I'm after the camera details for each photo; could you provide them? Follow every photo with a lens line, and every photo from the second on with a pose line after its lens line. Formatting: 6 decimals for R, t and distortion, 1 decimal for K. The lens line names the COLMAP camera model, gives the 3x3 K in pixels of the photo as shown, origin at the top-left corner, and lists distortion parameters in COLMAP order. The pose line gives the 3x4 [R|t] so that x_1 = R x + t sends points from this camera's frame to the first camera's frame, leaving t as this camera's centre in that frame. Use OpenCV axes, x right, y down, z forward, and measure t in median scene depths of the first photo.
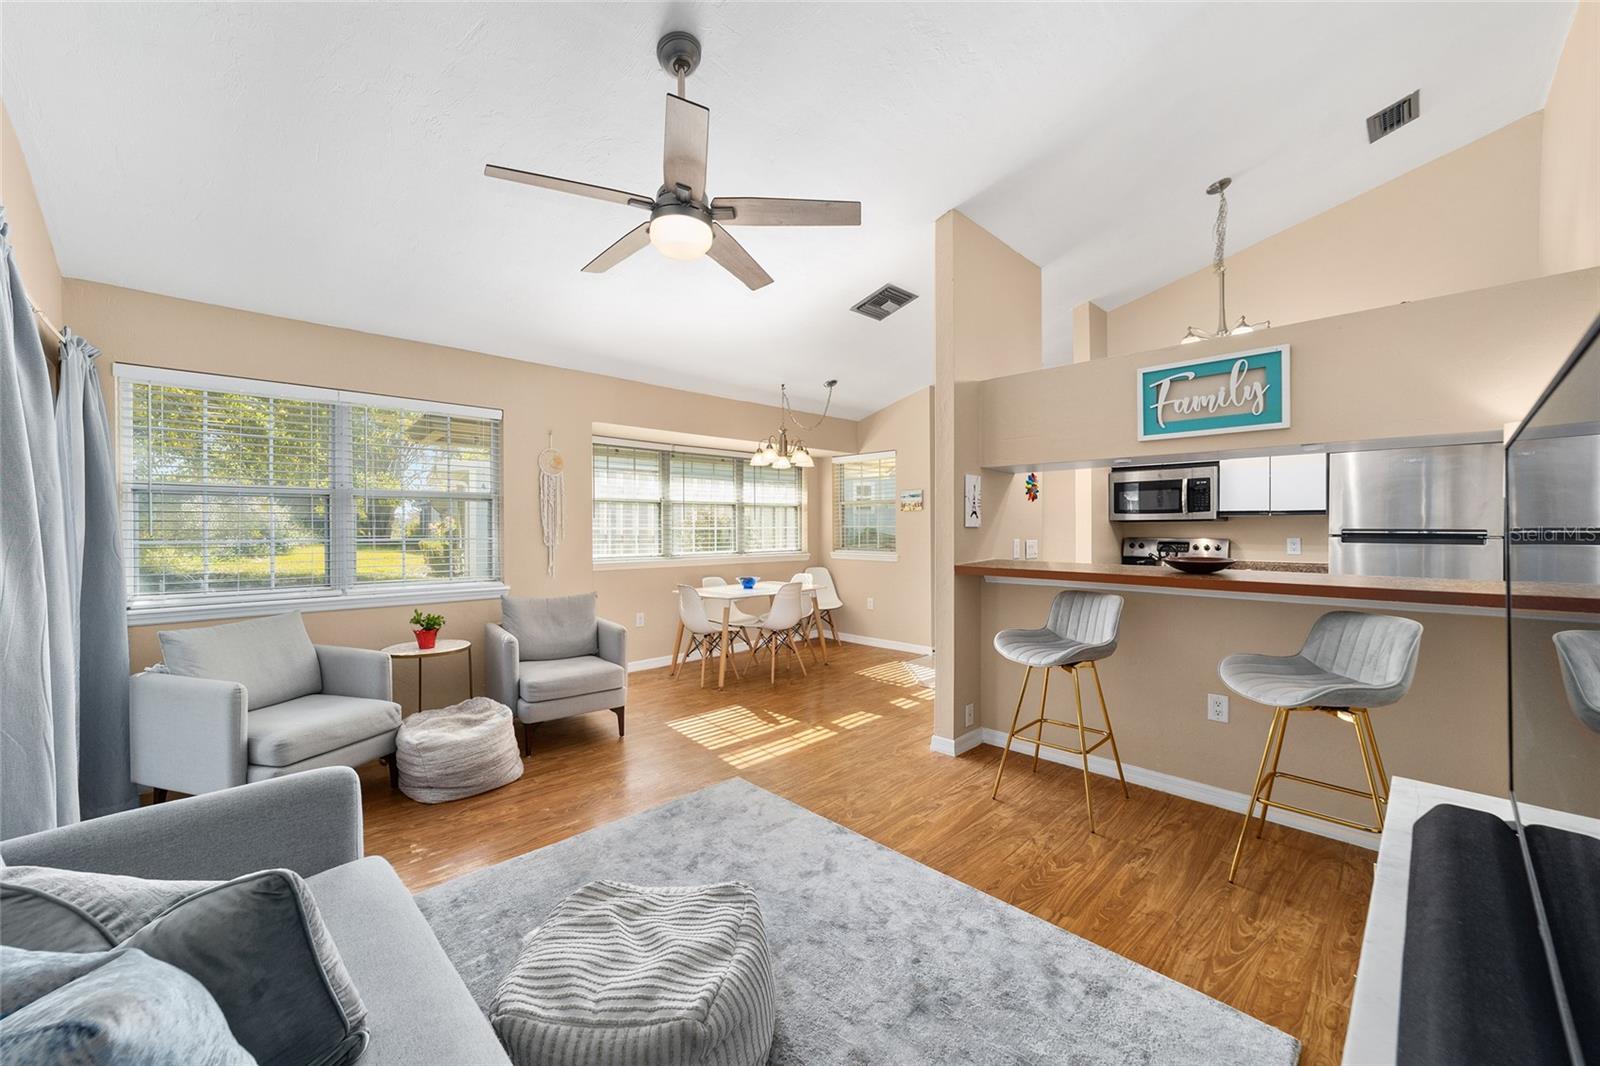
lens RADIAL K [[620.6, 0, 786.8], [0, 620.6, 530.5], [0, 0, 1]] dist [-0.015720, 0.006768]
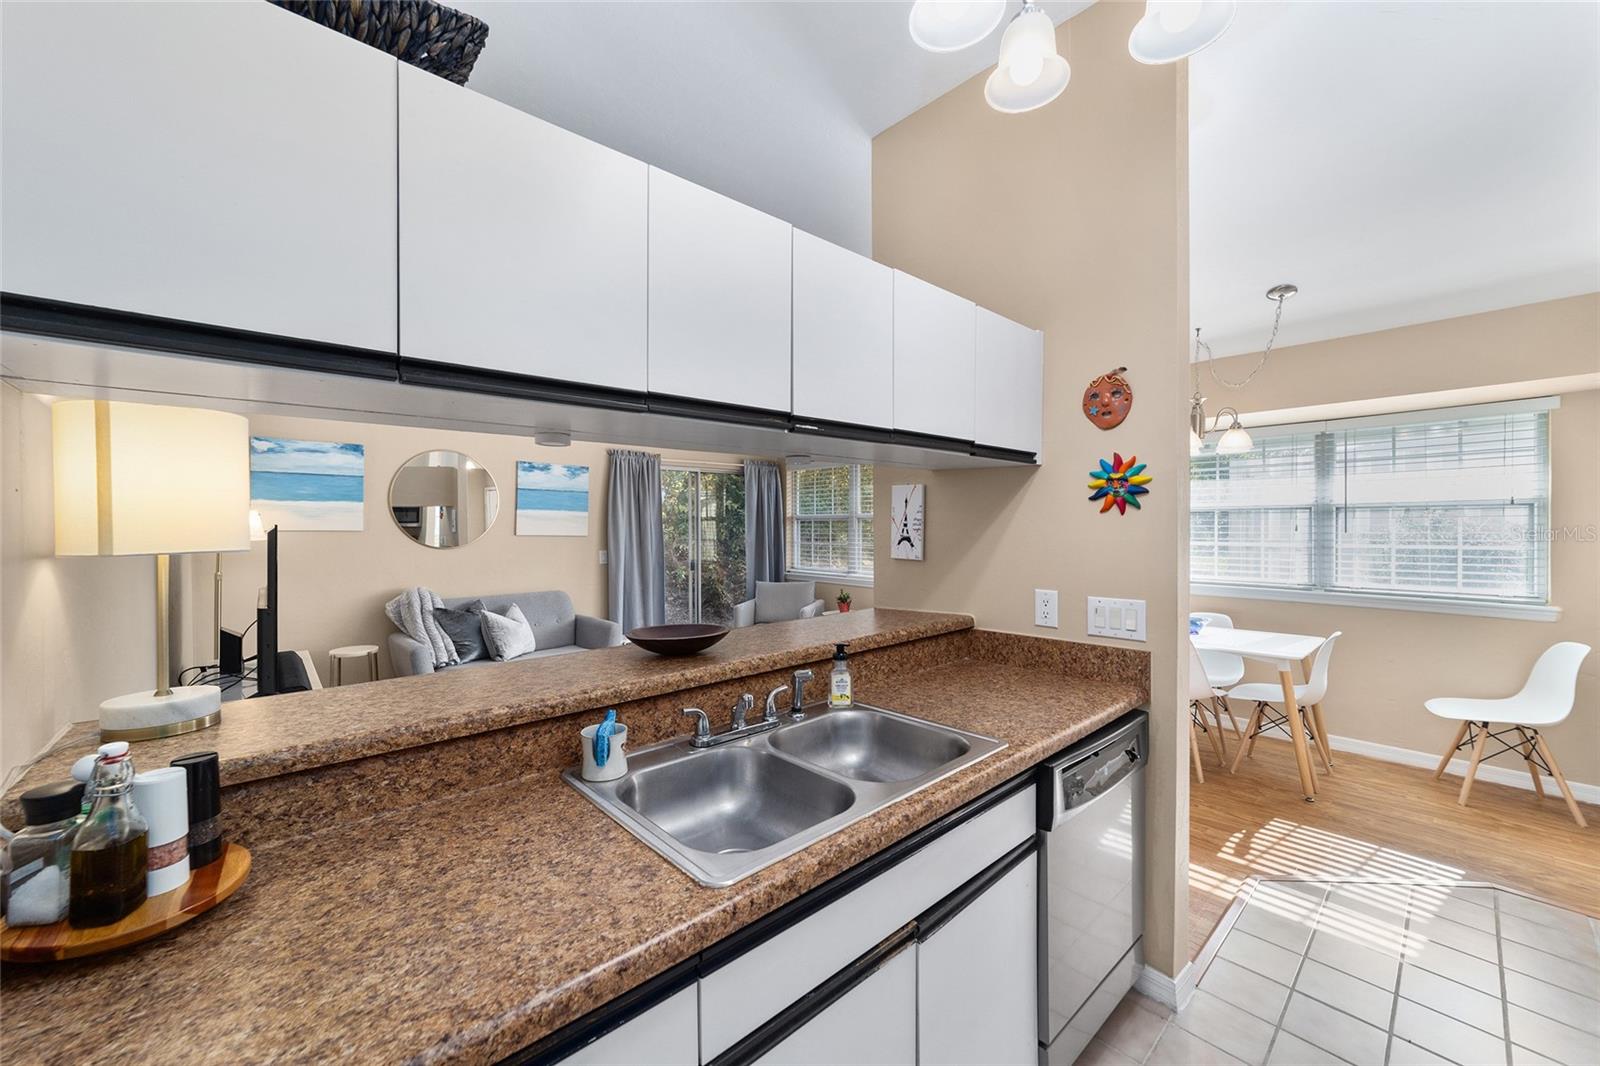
lens RADIAL K [[620.6, 0, 774.6], [0, 620.6, 516.5], [0, 0, 1]] dist [-0.015720, 0.006768]
pose [[-0.043875, -0.010538, -0.998981, 1.029173], [-0.006363, 0.999927, -0.010268, -0.046765], [0.999017, 0.005906, -0.043939, 0.887849]]
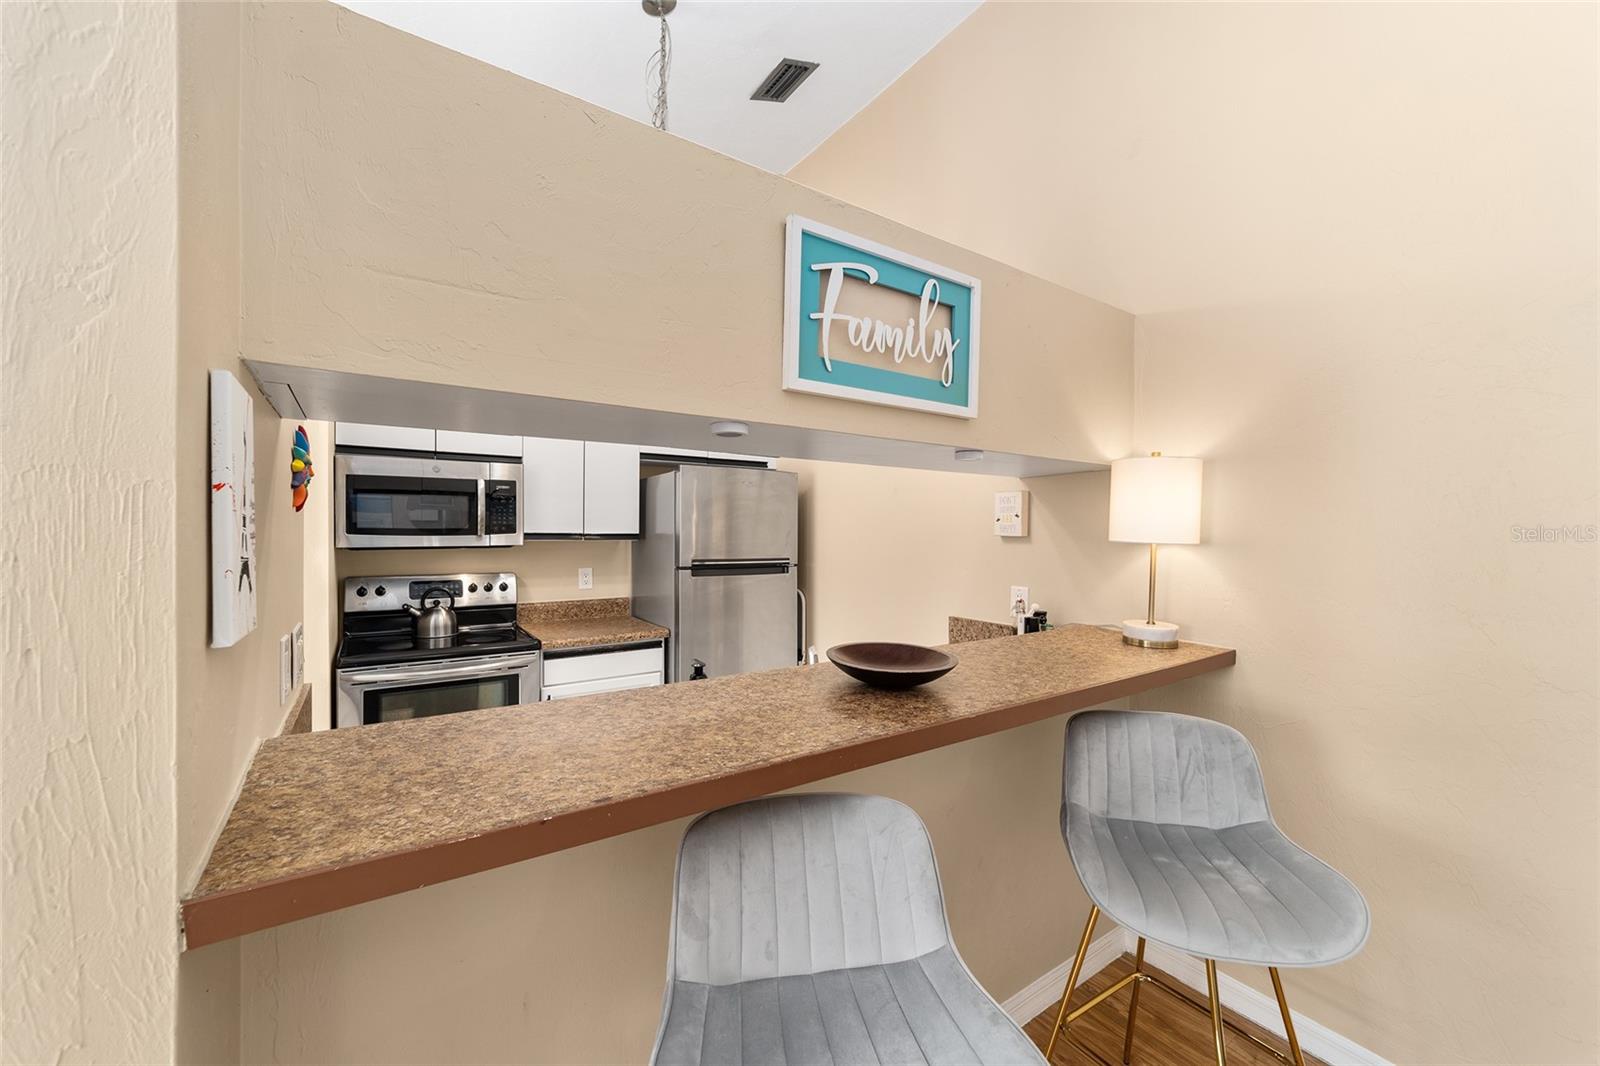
lens RADIAL K [[620.6, 0, 787.1], [0, 620.6, 534.8], [0, 0, 1]] dist [-0.015720, 0.006768]
pose [[0.174415, -0.001092, 0.984672, 0.128309], [0.000510, 0.999999, 0.001018, -0.037879], [-0.984672, 0.000325, 0.174416, 0.773223]]
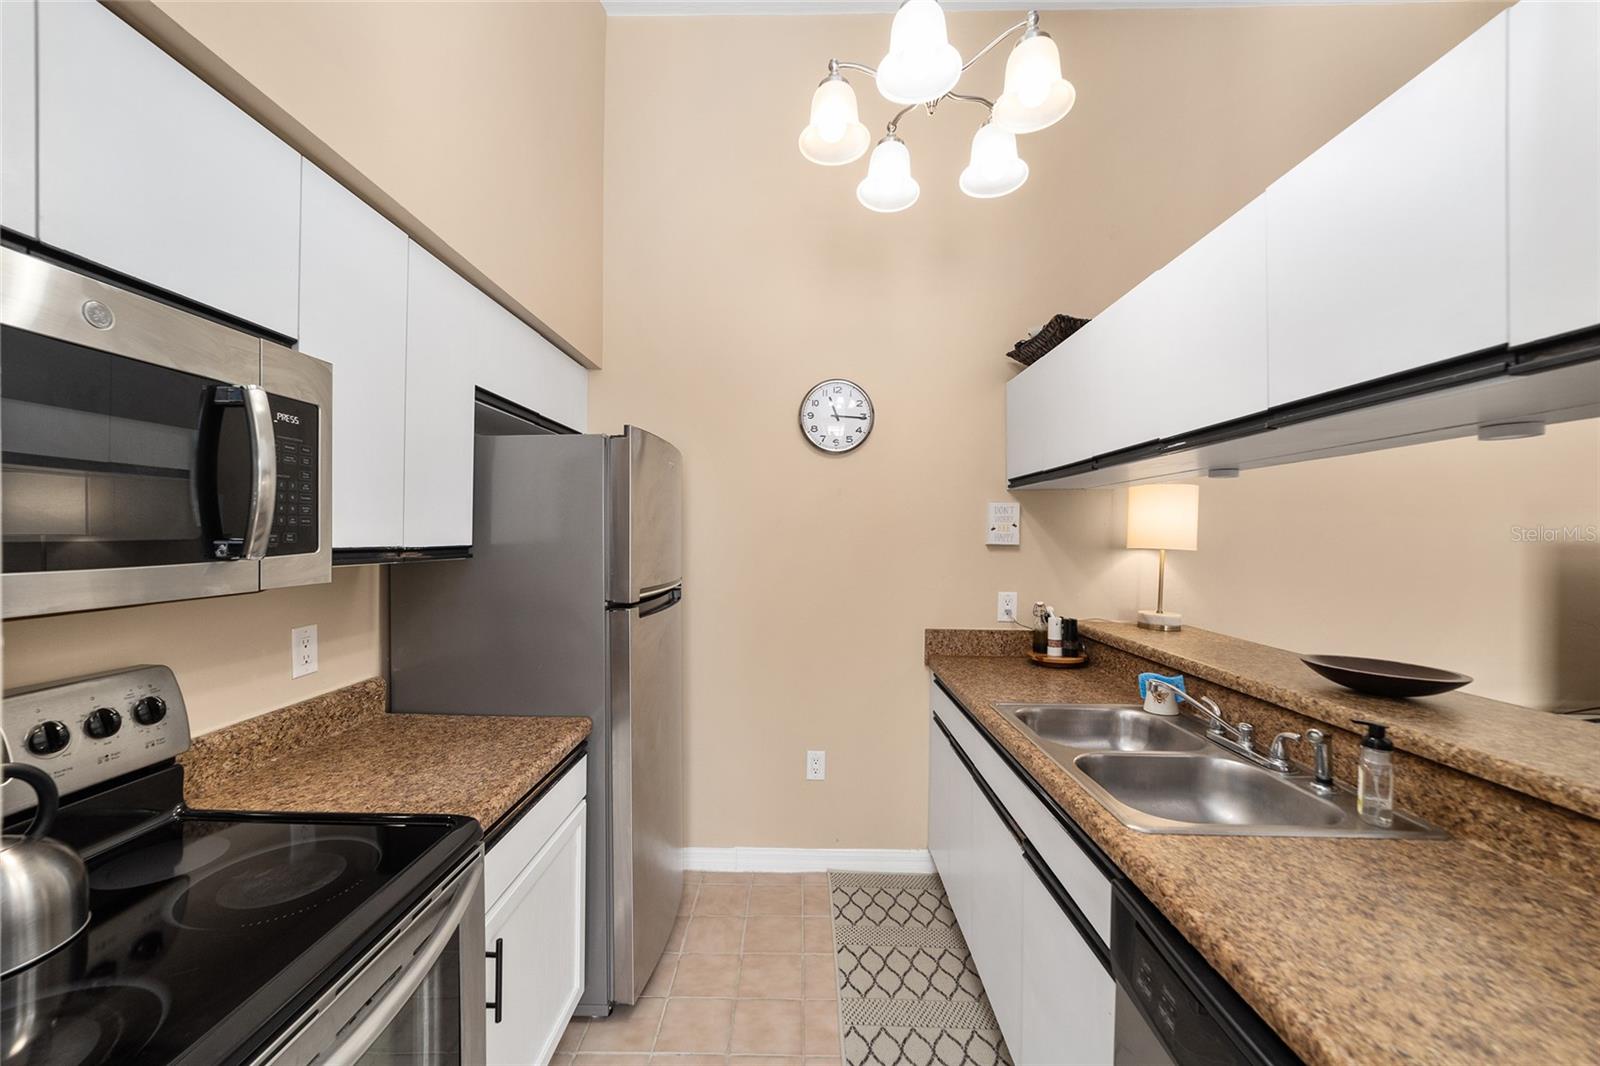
lens RADIAL K [[620.6, 0, 789.0], [0, 620.6, 538.5], [0, 0, 1]] dist [-0.015720, 0.006768]
pose [[-0.709586, -0.005914, 0.704594, 0.505767], [-0.000533, 0.999969, 0.007857, -0.047775], [-0.704619, 0.005200, -0.709567, 1.318527]]
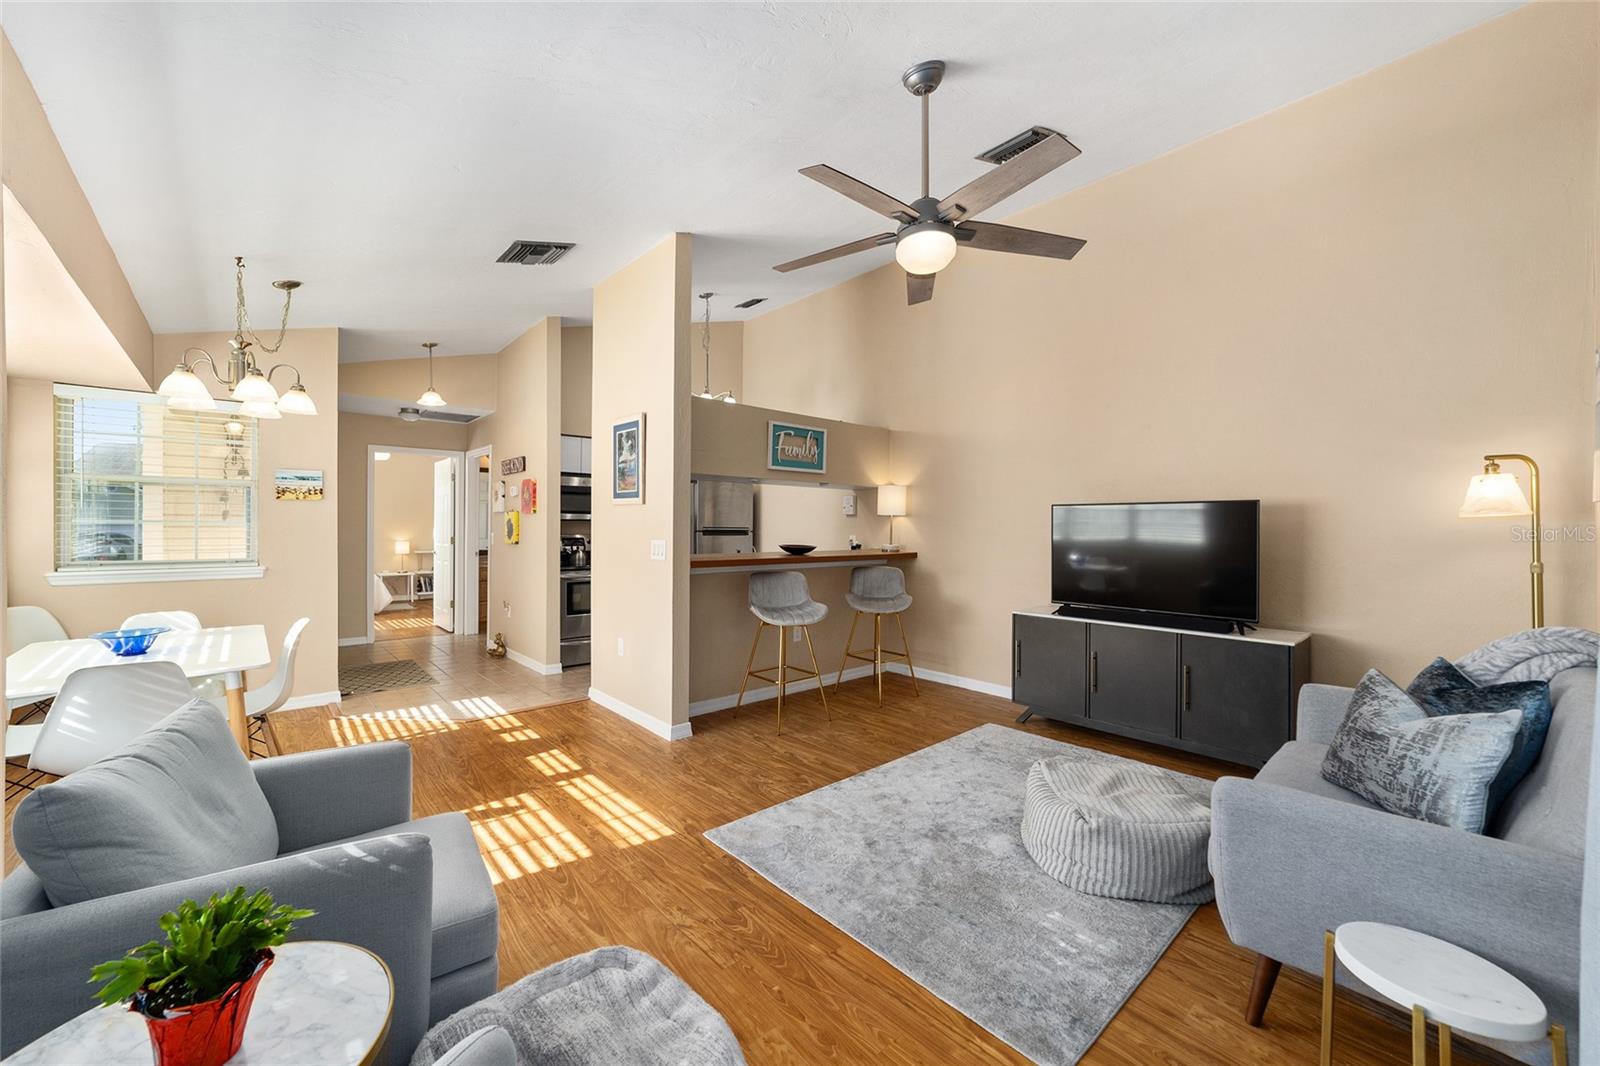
lens RADIAL K [[620.6, 0, 789.1], [0, 620.6, 533.3], [0, 0, 1]] dist [-0.015720, 0.006768]
pose [[0.034759, -0.010079, 0.999345, -0.773444], [0.000444, 0.999949, 0.010070, -0.003269], [-0.999396, 0.000094, 0.034762, 0.750137]]
